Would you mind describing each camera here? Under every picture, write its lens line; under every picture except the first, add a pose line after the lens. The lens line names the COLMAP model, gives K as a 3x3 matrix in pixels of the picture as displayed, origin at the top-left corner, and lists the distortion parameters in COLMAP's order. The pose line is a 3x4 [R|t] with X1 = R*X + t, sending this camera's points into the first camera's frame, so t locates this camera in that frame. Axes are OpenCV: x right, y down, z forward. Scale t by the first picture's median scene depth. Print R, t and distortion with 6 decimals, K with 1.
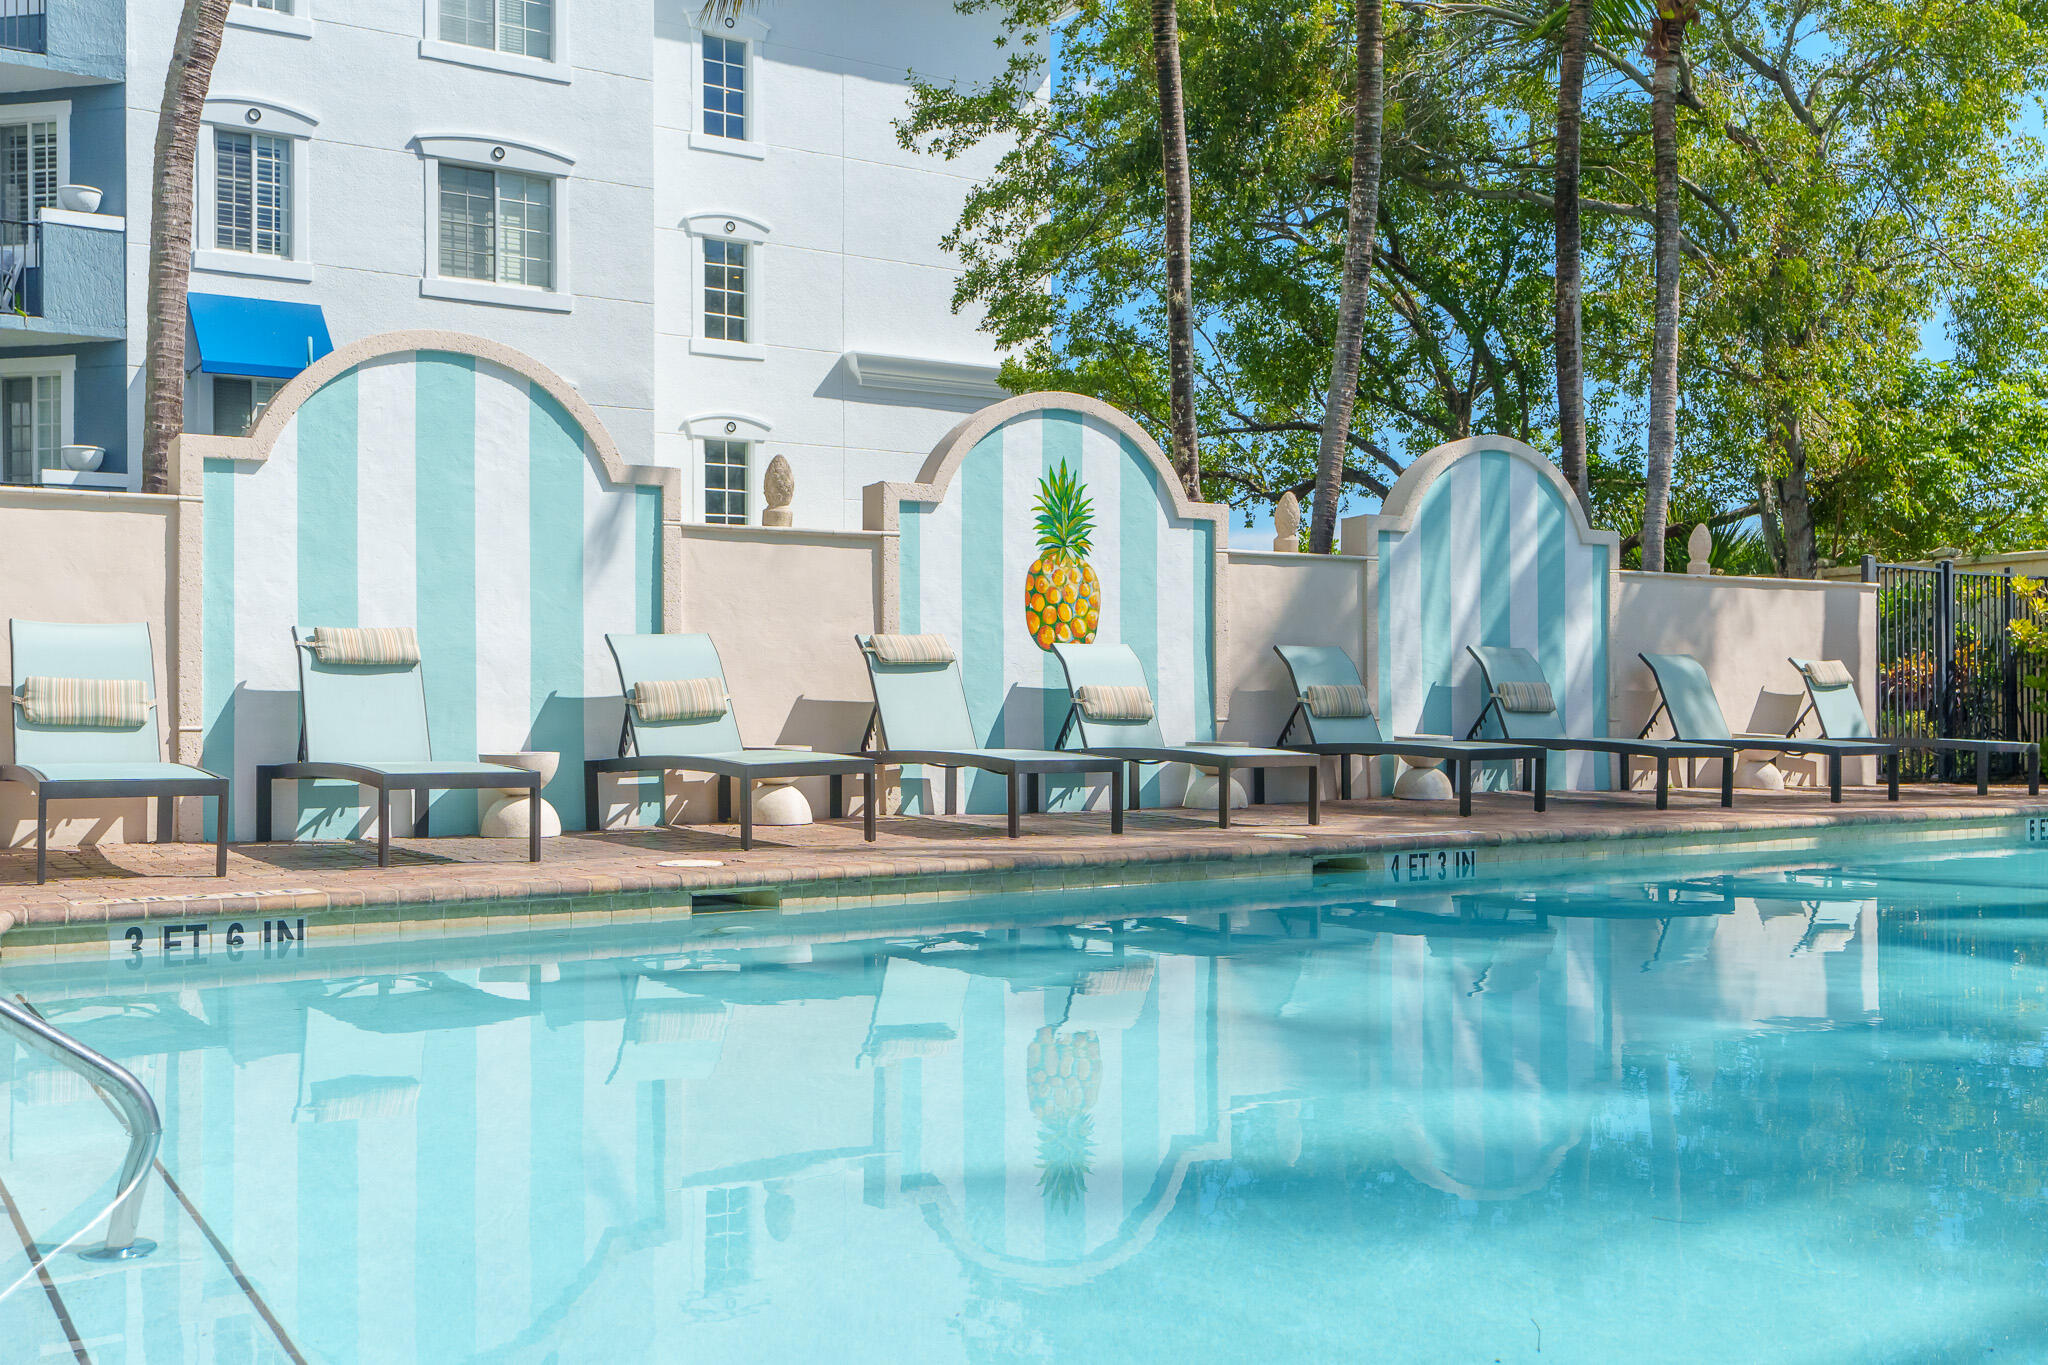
lens RADIAL K [[1948.1, 0, 1005.4], [0, 1948.1, 682.3], [0, 0, 1]] dist [0.010423, 0.000000]
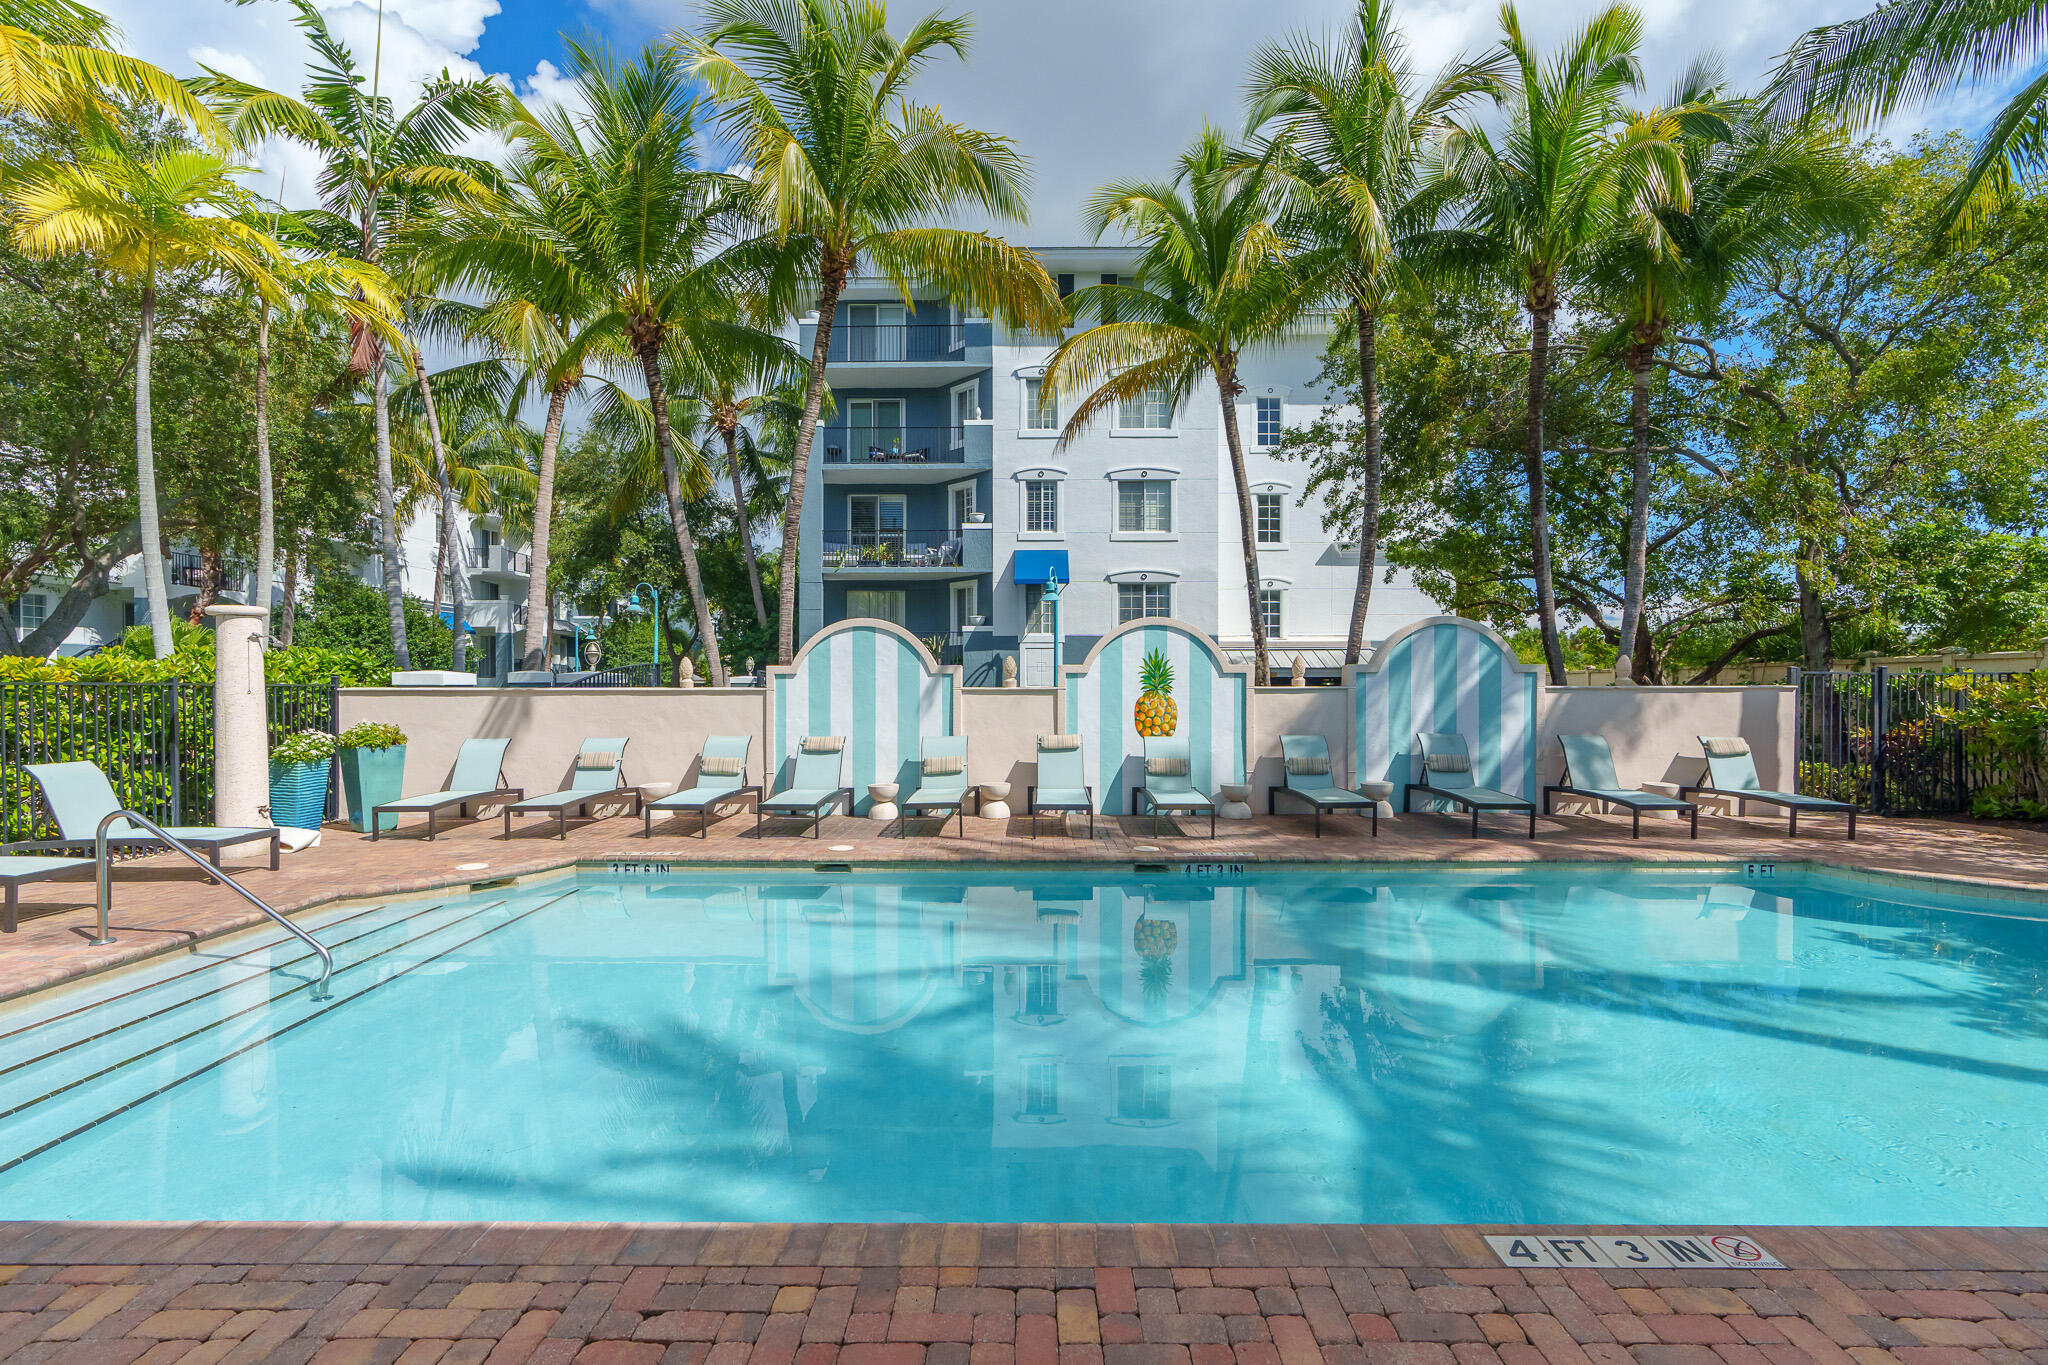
lens RADIAL K [[915.6, 0, 1035.7], [0, 915.6, 688.0], [0, 0, 1]] dist [-0.010936, 0.002116]
pose [[0.838367, 0.002205, -0.545101, 0.452082], [0.006019, 0.999893, 0.013301, -0.083739], [0.545073, -0.014432, 0.838265, 0.094233]]
